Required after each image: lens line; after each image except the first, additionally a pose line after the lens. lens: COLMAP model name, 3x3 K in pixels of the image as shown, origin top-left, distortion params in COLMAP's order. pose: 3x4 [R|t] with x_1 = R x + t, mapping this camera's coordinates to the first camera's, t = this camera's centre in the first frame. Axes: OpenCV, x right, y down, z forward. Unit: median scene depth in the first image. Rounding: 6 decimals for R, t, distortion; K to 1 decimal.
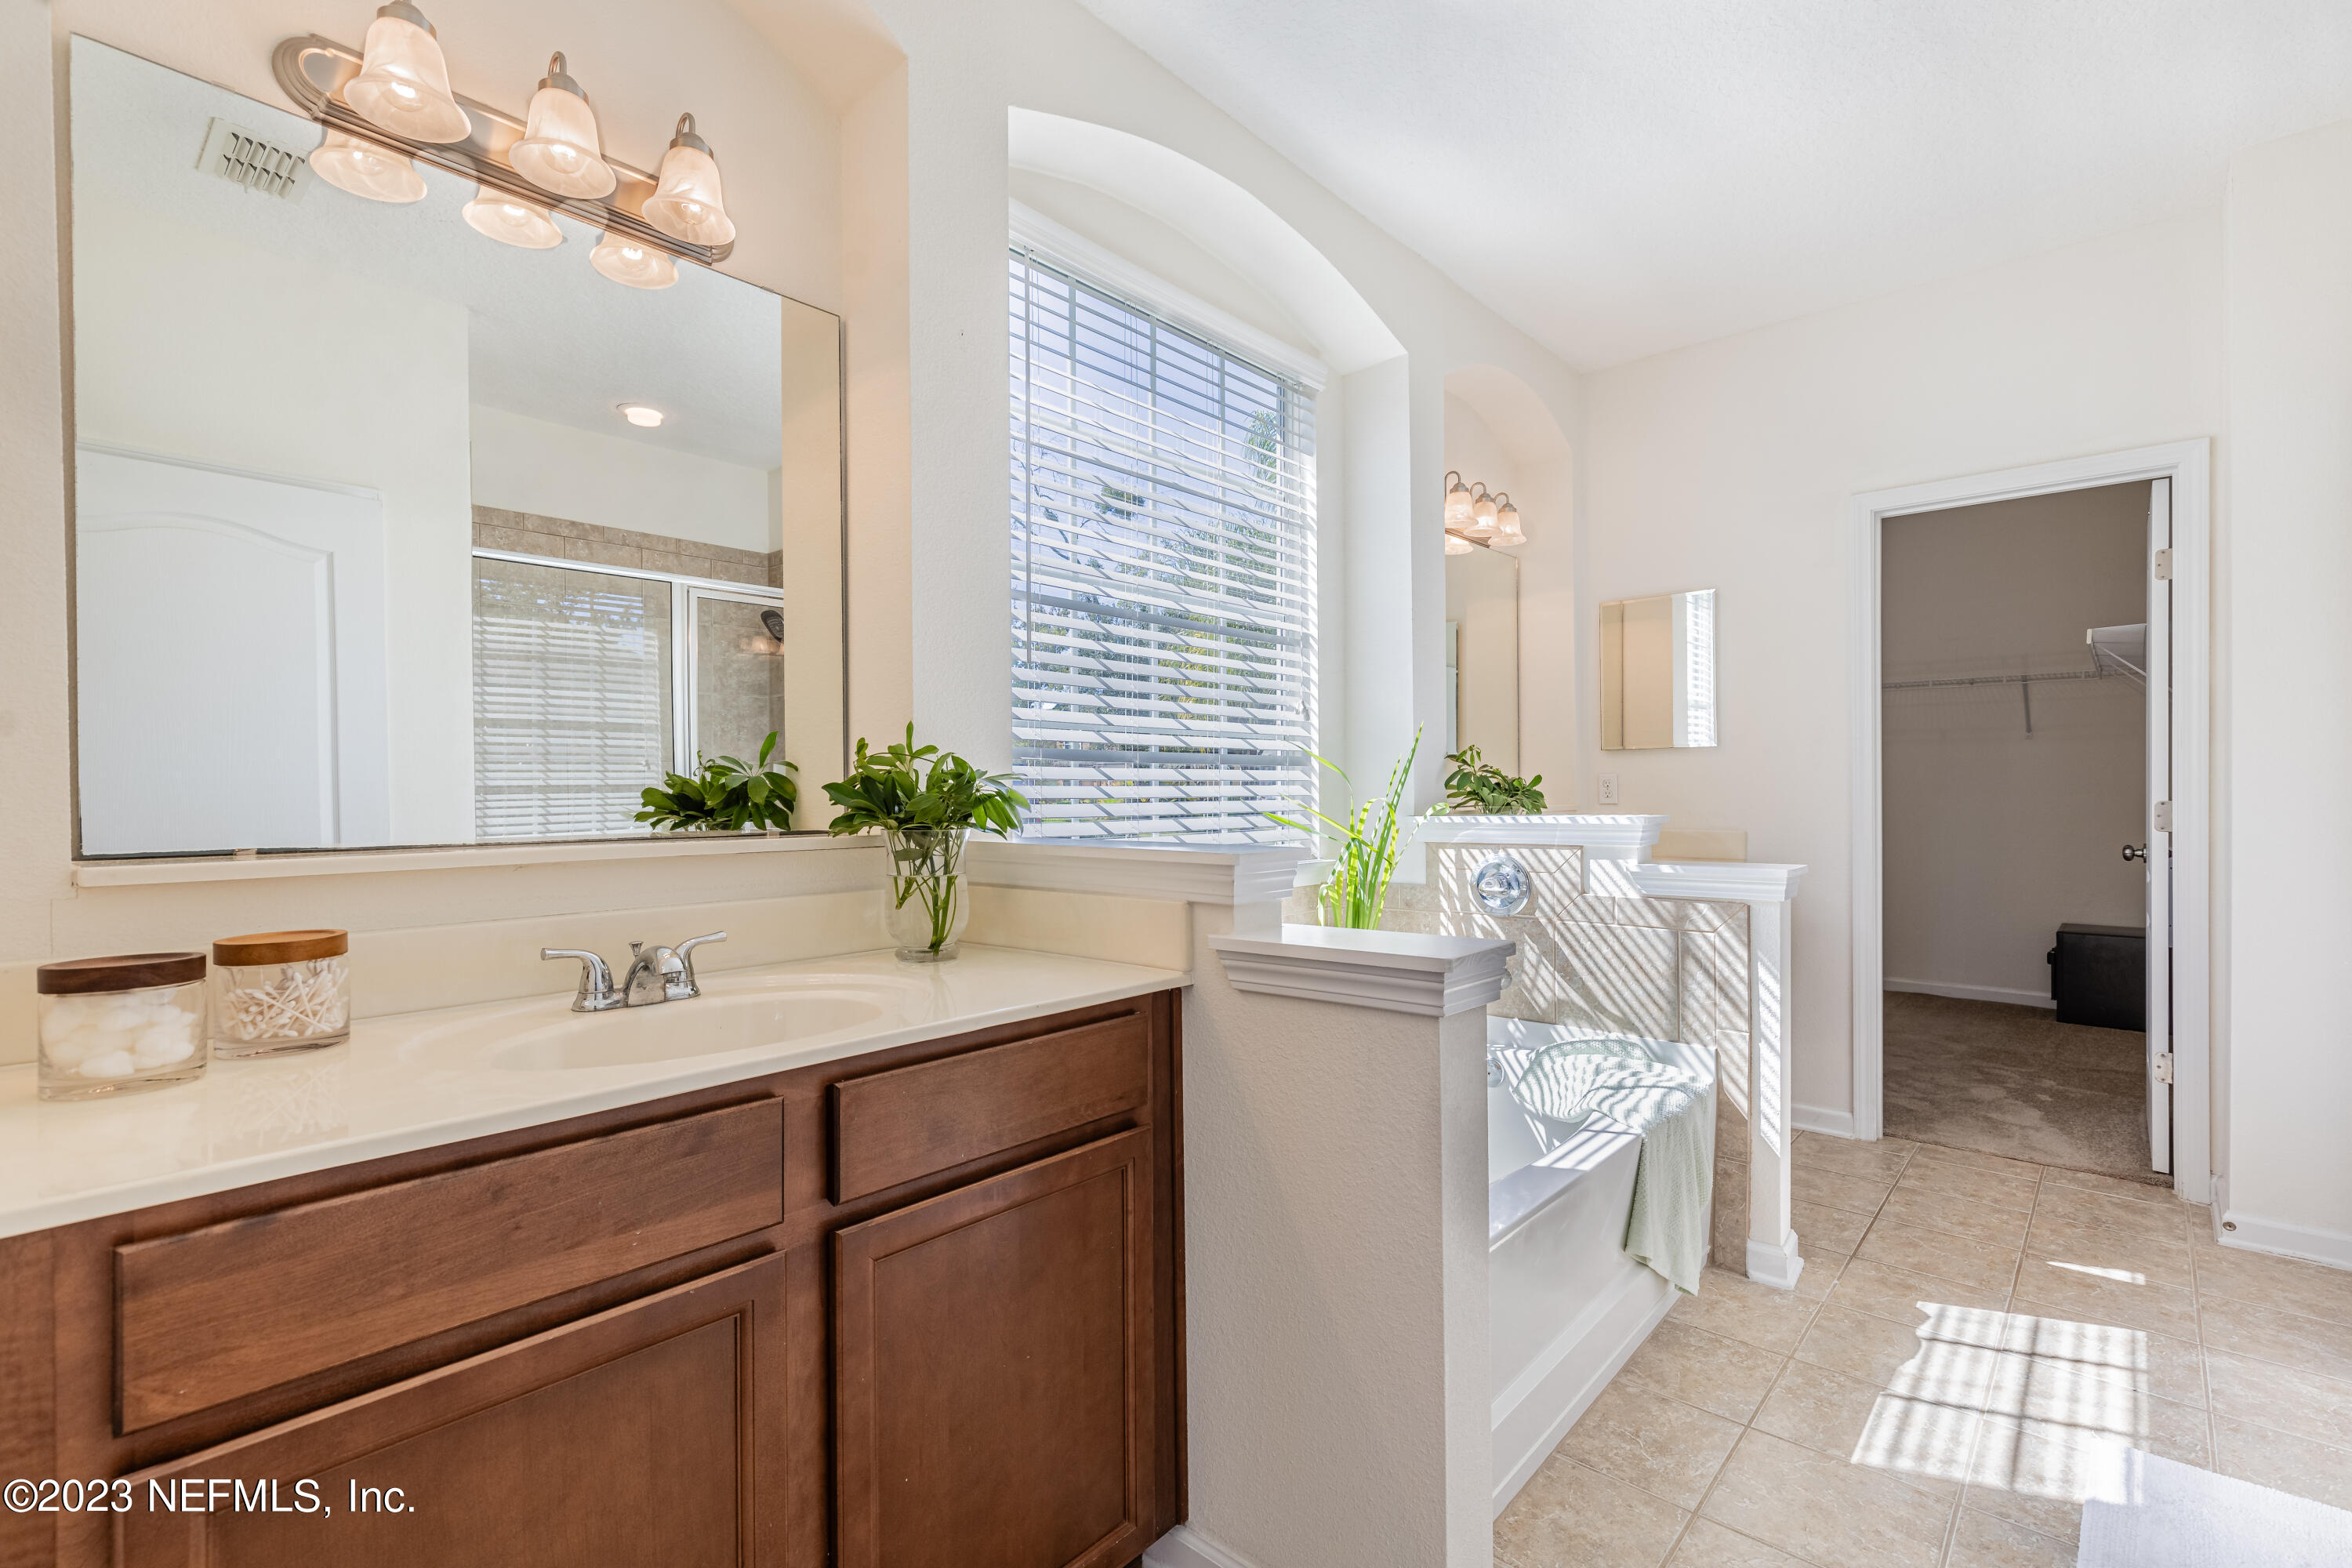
lens RADIAL K [[1052.4, 0, 1176.6], [0, 1052.4, 789.3], [0, 0, 1]] dist [0.007402, -0.001100]
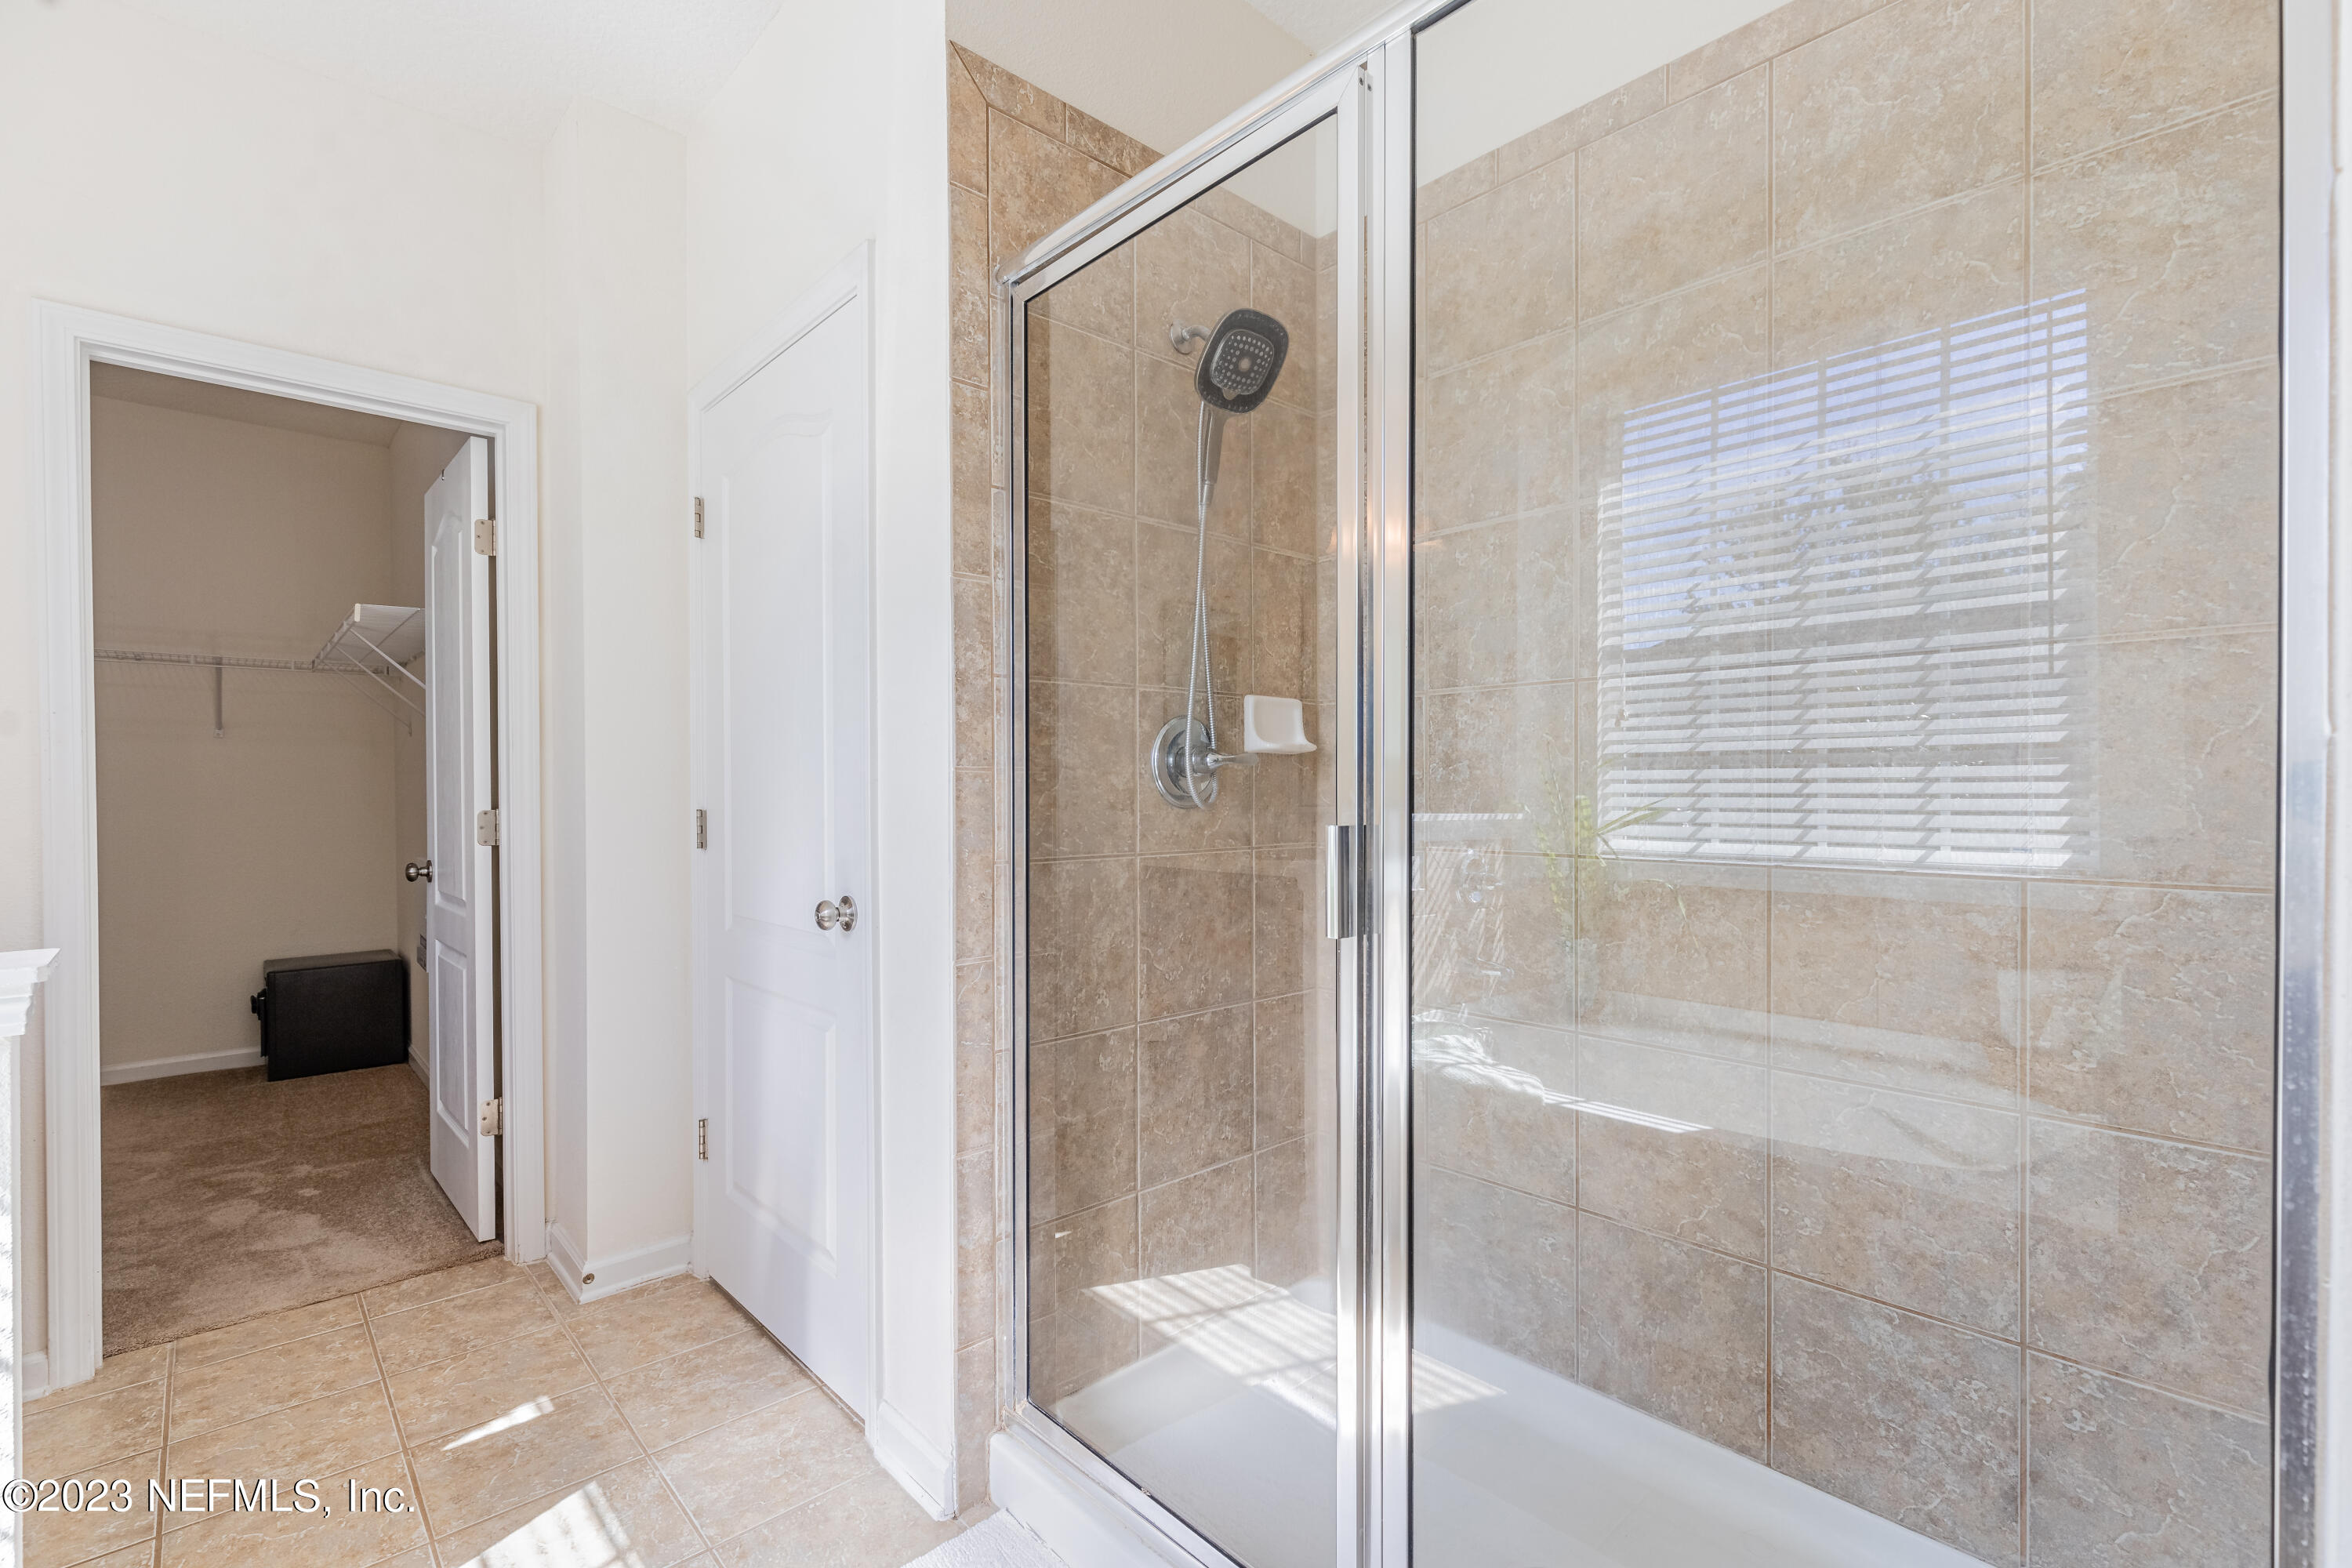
lens RADIAL K [[1052.4, 0, 1181.4], [0, 1052.4, 795.3], [0, 0, 1]] dist [0.007402, -0.001100]
pose [[0.087594, -0.002904, 0.996152, 0.109622], [0.008577, 0.999961, 0.002161, 0.001442], [-0.996119, 0.008355, 0.087615, 0.322162]]
